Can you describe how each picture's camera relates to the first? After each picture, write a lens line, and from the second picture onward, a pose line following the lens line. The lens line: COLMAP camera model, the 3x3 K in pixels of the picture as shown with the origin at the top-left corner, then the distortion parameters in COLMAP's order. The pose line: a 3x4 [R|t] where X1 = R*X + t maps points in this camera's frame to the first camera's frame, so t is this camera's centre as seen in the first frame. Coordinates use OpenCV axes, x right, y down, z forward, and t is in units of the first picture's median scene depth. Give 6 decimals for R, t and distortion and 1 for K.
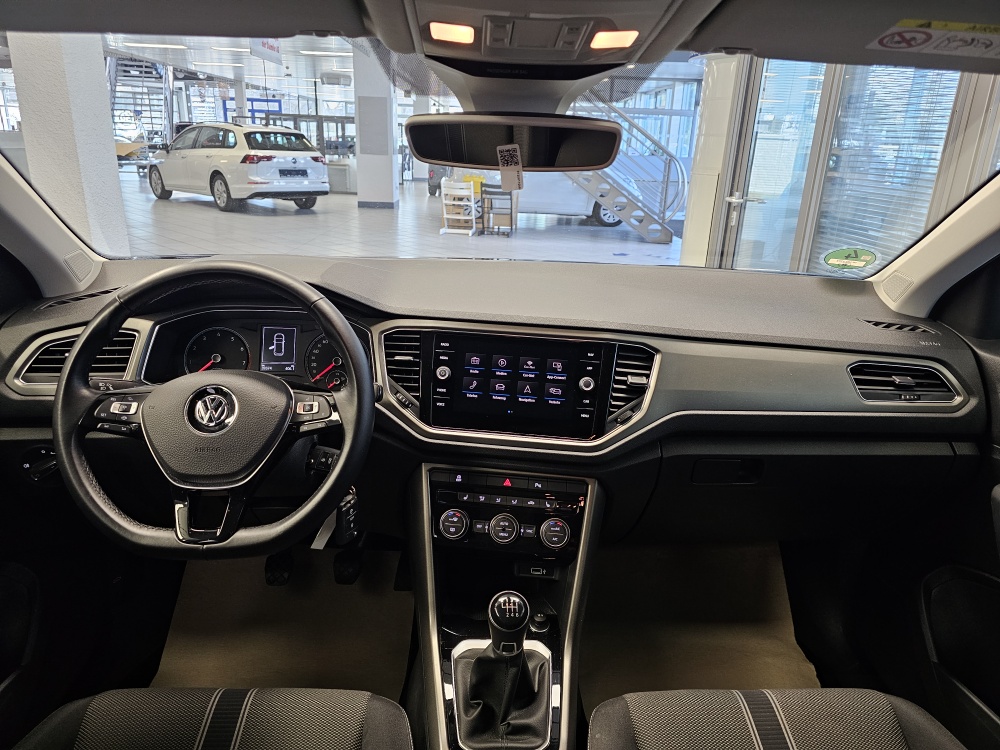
lens RADIAL K [[667.6, 0, 500.0], [0, 667.6, 375.0], [0, 0, 1]] dist [0.055776, -0.055803]
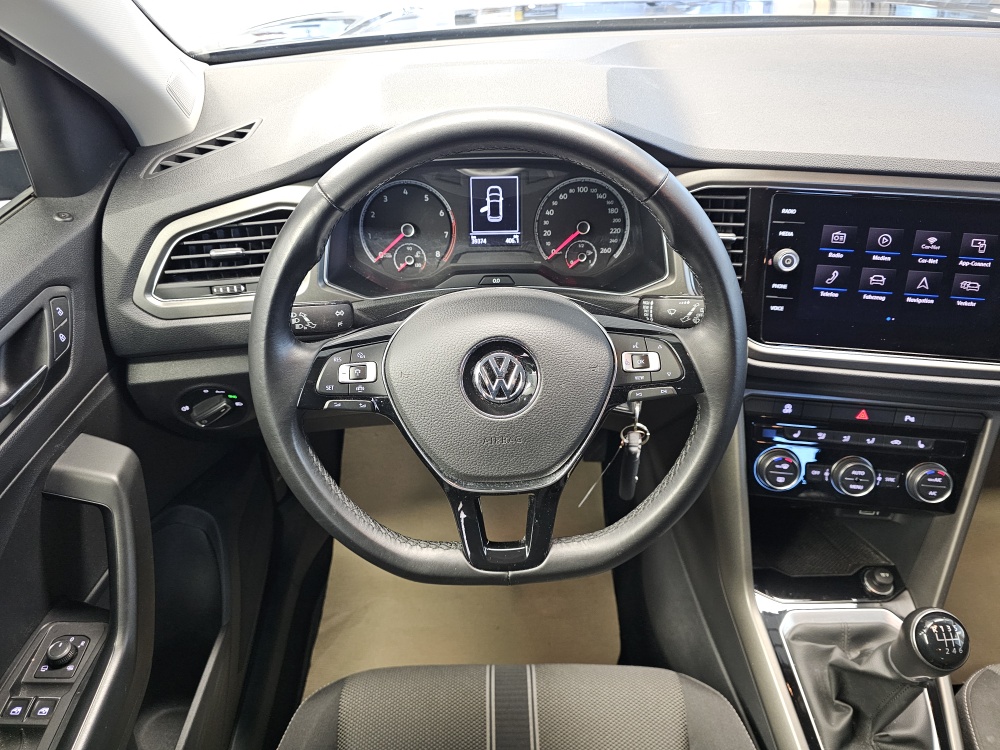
lens RADIAL K [[667.6, 0, 500.0], [0, 667.6, 375.0], [0, 0, 1]] dist [0.055776, -0.055803]
pose [[0.999056, -0.021457, -0.037763, -0.339392], [0.033848, 0.929464, 0.367357, -0.147855], [0.027217, -0.368289, 0.929313, 0.359019]]
